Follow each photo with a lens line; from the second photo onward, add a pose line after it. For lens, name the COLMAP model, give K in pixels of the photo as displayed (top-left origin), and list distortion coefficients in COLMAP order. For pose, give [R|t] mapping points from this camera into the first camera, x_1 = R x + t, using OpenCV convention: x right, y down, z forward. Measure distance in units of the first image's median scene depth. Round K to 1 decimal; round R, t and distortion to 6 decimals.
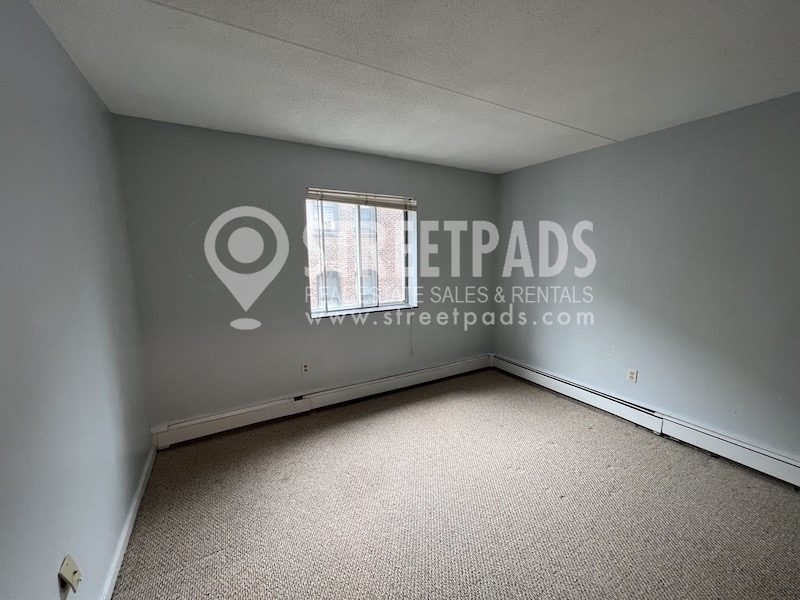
lens RADIAL K [[318.1, 0, 400.5], [0, 318.1, 303.1], [0, 0, 1]] dist [-0.000898, -0.000103]
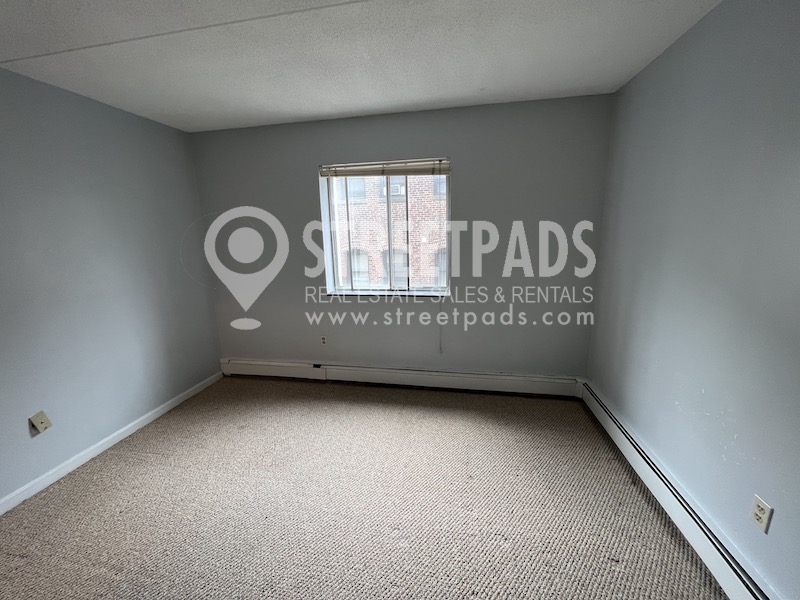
lens RADIAL K [[318.1, 0, 400.5], [0, 318.1, 303.1], [0, 0, 1]] dist [-0.000898, -0.000103]
pose [[0.764558, 0.131592, -0.630979, 0.552418], [-0.081367, 0.990811, 0.108043, -0.055786], [0.639398, -0.031264, 0.768240, 0.346120]]
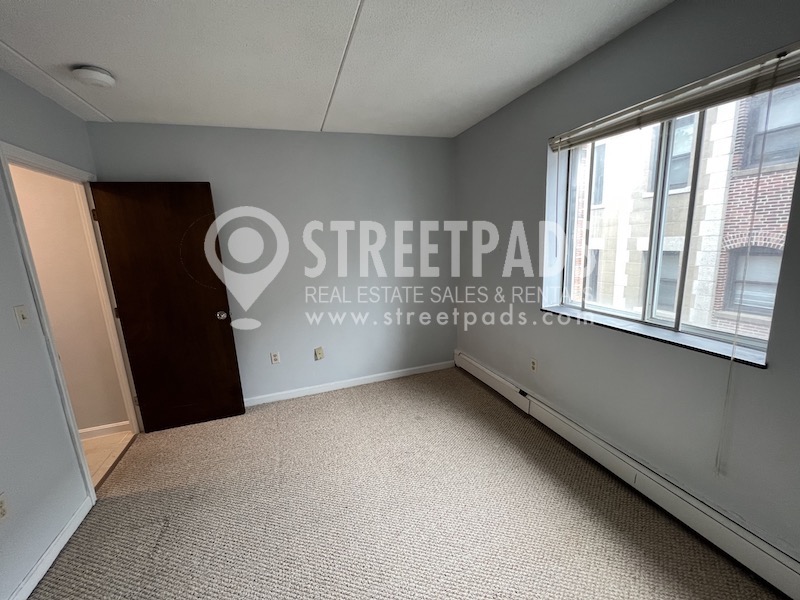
lens RADIAL K [[318.1, 0, 400.5], [0, 318.1, 303.1], [0, 0, 1]] dist [-0.000898, -0.000103]
pose [[-0.189075, 0.211867, -0.958834, 0.531342], [-0.097972, 0.967504, 0.233103, -0.114181], [0.977063, 0.138013, -0.162173, 0.766124]]
